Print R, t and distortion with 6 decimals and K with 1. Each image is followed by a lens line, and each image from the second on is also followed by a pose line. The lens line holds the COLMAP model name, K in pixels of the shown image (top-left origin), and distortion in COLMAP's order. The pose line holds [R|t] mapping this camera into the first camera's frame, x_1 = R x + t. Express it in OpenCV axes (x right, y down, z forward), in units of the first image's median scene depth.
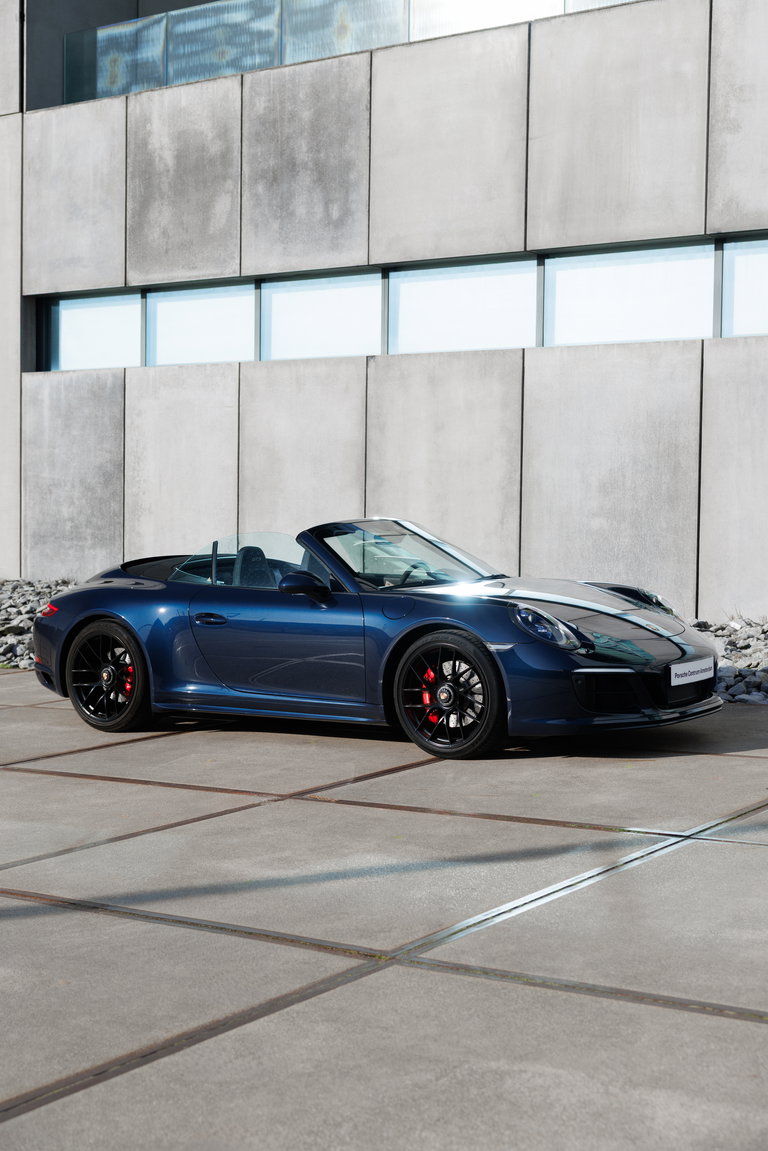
lens RADIAL K [[1661.0, 0, 384.0], [0, 1661.0, 575.5], [0, 0, 1]] dist [-0.004934, -0.063402]
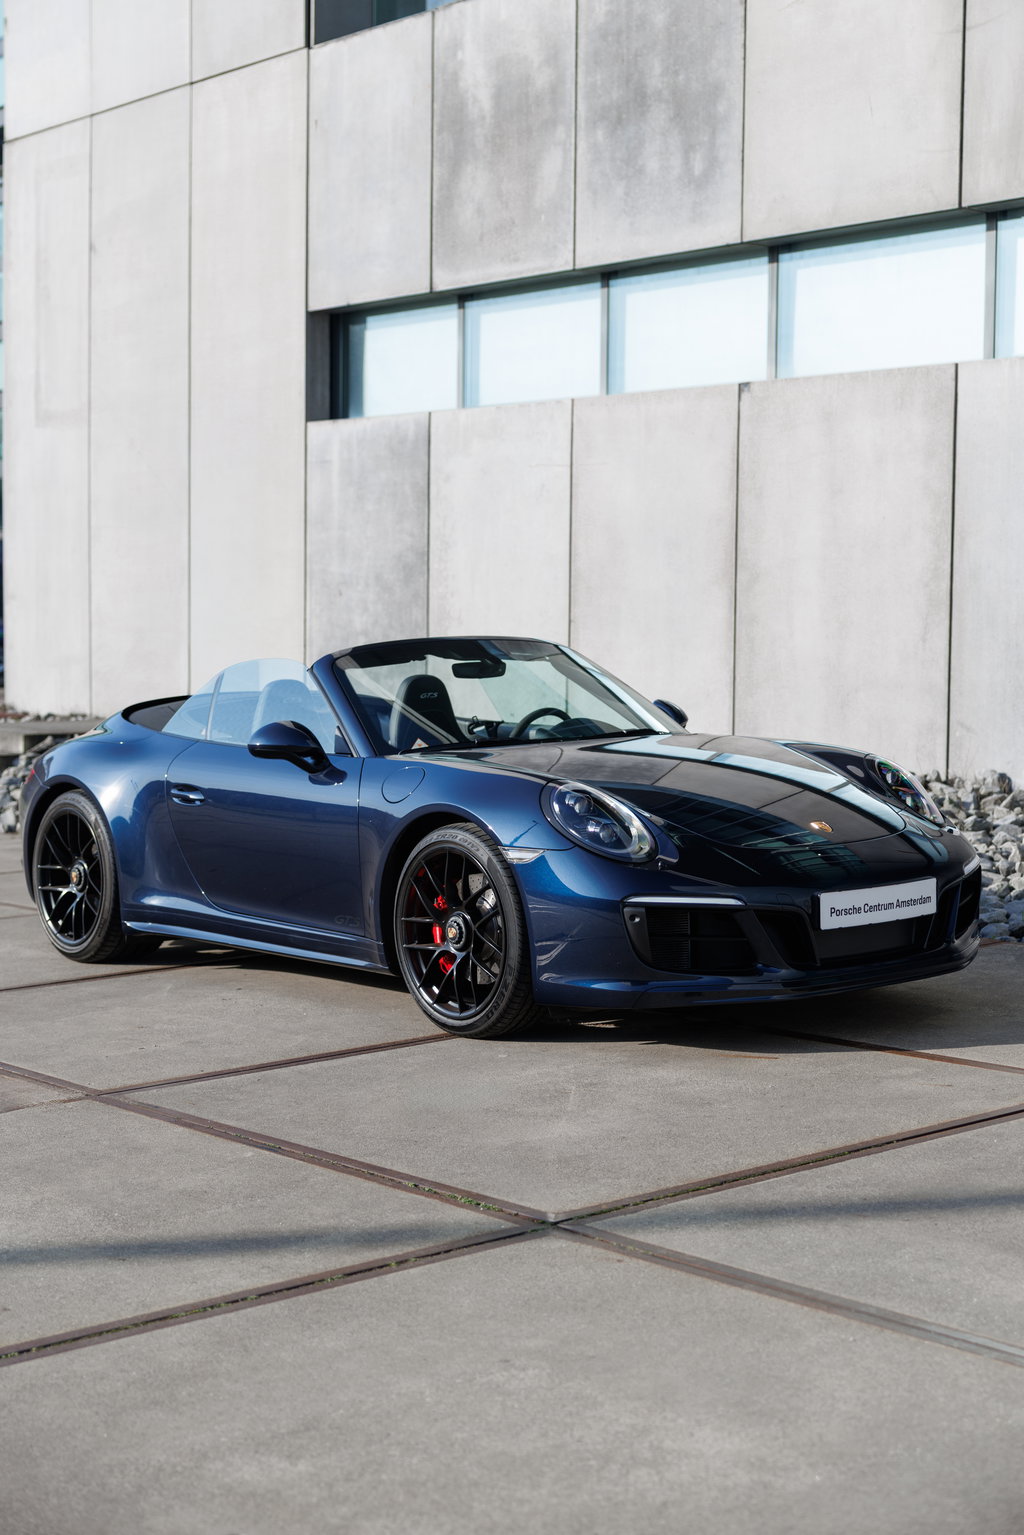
lens RADIAL K [[2300.6, 0, 508.5], [0, 2300.6, 742.7], [0, 0, 1]] dist [0.002898, -0.120399]
pose [[0.963726, 0.013015, -0.266576, 0.136681], [-0.008712, 0.999812, 0.017319, -0.005536], [0.266752, -0.014369, 0.963658, 0.097998]]
